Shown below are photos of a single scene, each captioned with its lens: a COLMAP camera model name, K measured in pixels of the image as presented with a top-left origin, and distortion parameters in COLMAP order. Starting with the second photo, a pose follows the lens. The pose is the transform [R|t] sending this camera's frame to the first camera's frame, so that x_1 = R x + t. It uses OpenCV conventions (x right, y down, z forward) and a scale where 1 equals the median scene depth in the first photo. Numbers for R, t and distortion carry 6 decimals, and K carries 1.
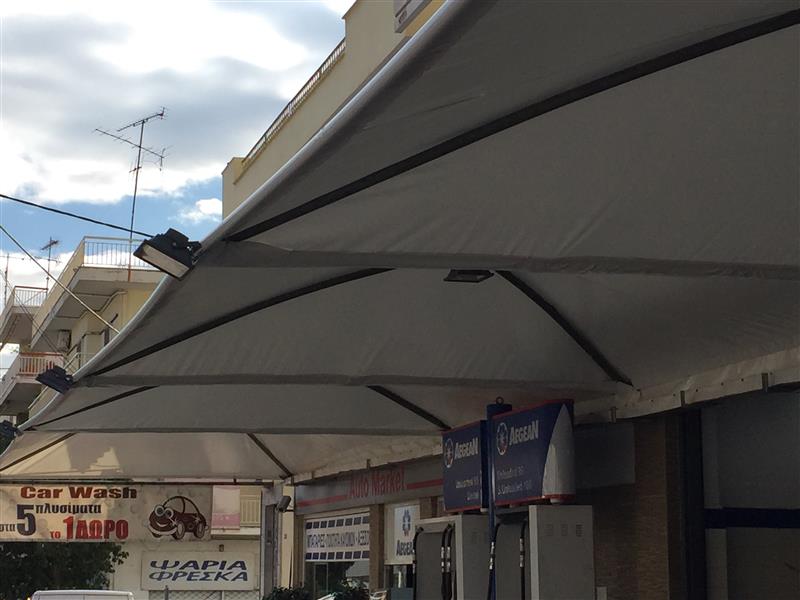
lens RADIAL K [[1569.9, 0, 400.0], [0, 1569.9, 300.0], [0, 0, 1]] dist [0.038742, 0.117290]
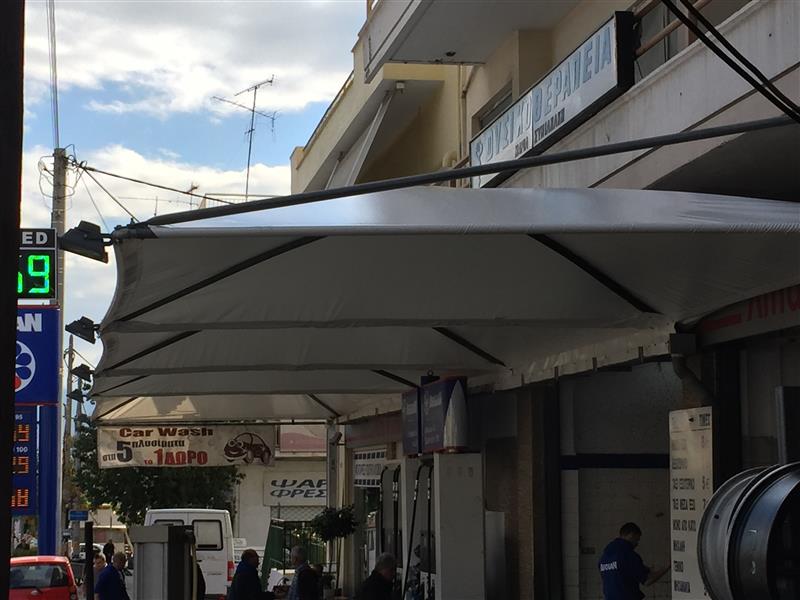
lens RADIAL K [[1569.9, 0, 400.0], [0, 1569.9, 300.0], [0, 0, 1]] dist [0.038742, 0.117290]
pose [[0.993772, -0.017239, -0.110087, 0.117533], [0.023367, 0.998233, 0.054627, -0.044975], [0.108951, -0.056860, 0.992420, -0.202209]]
